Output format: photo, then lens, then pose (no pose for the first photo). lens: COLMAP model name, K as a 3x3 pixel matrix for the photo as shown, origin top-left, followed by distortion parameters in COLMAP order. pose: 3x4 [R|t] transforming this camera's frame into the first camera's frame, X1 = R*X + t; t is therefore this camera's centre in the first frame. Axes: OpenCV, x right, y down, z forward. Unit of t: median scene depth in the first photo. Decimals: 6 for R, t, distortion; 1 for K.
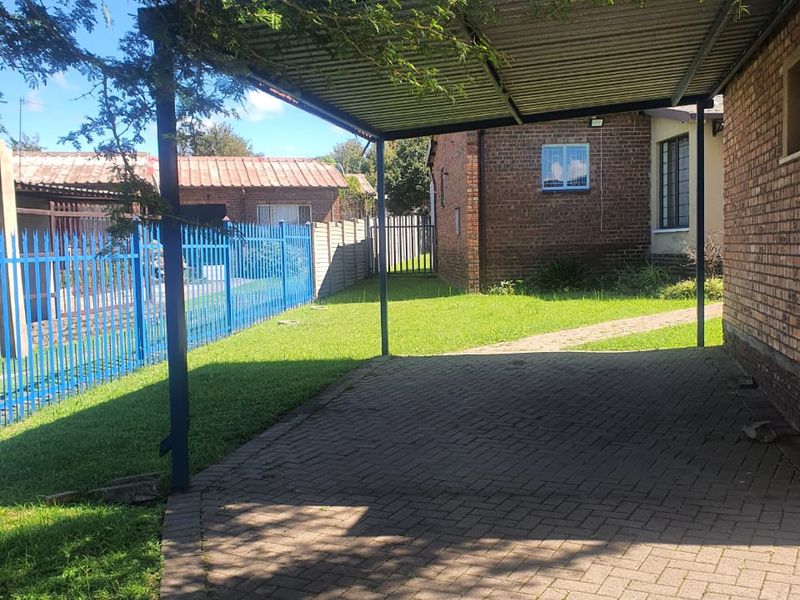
lens RADIAL K [[812.6, 0, 400.0], [0, 812.6, 300.0], [0, 0, 1]] dist [0.216668, -0.613876]
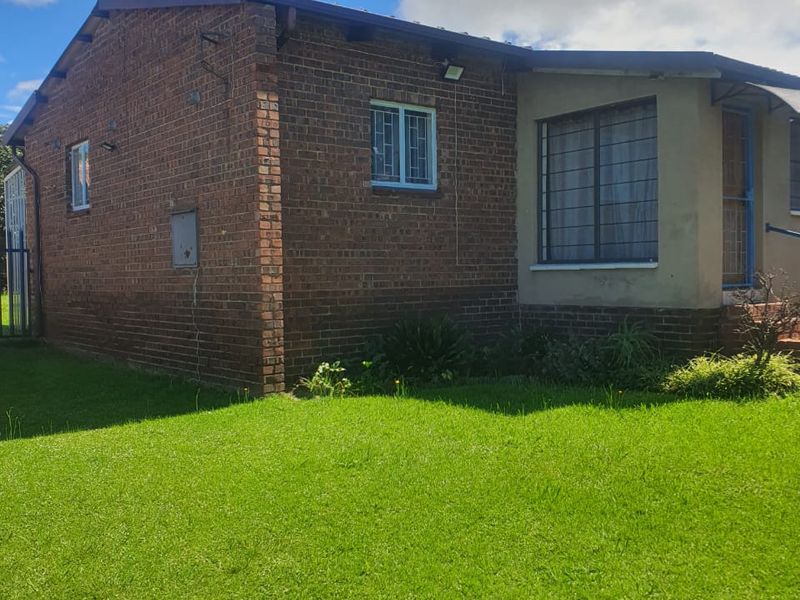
lens RADIAL K [[812.6, 0, 400.0], [0, 812.6, 300.0], [0, 0, 1]] dist [0.216668, -0.613876]
pose [[0.814641, -0.006994, 0.579923, -0.117172], [0.036059, 0.998604, -0.038611, -0.040642], [-0.578843, 0.052365, 0.813756, 0.577864]]
